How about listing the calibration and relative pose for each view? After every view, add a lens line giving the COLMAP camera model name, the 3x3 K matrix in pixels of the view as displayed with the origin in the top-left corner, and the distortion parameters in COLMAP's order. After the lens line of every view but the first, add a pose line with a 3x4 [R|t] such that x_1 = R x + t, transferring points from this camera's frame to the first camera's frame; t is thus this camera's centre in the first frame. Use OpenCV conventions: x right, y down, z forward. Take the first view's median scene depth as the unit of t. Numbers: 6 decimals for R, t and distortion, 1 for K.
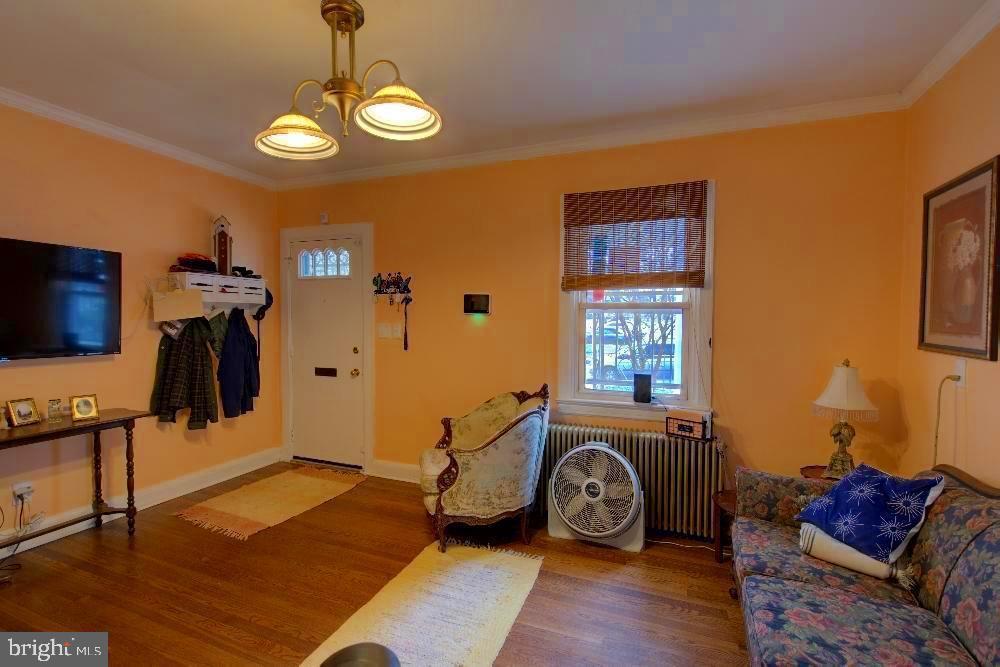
lens RADIAL K [[471.2, 0, 500.0], [0, 471.2, 333.5], [0, 0, 1]] dist [-0.000915, -0.019722]
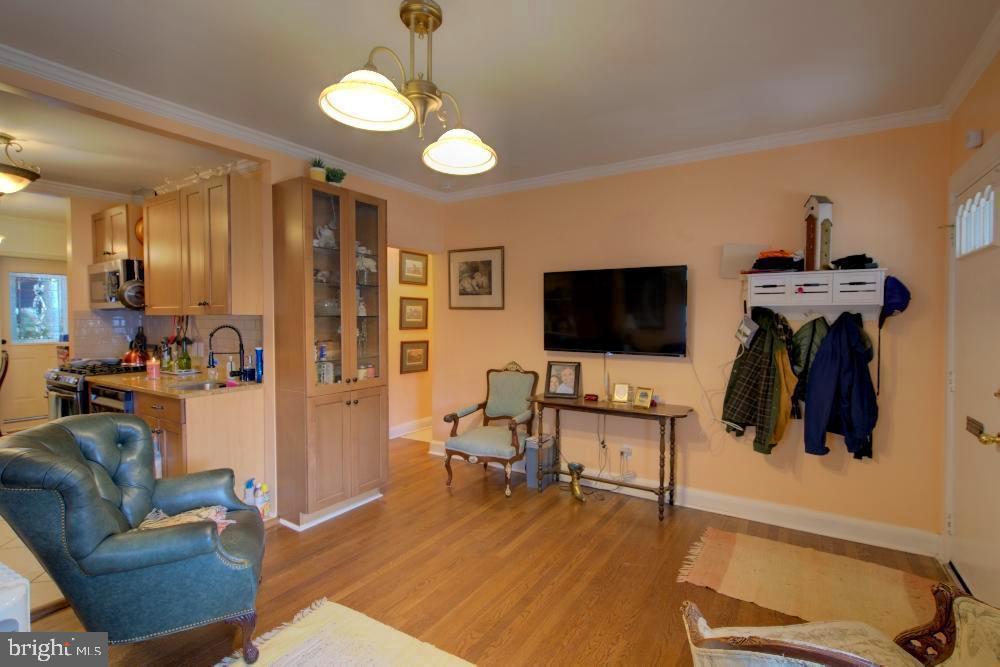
lens RADIAL K [[467.9, 0, 500.1], [0, 467.9, 335.5], [0, 0, 1]] dist [0.026866, -0.018972]
pose [[-0.181951, 0.028094, -0.982906, 0.278375], [-0.038452, 0.998624, 0.035661, -0.023782], [0.982555, 0.044283, -0.180621, 0.622560]]
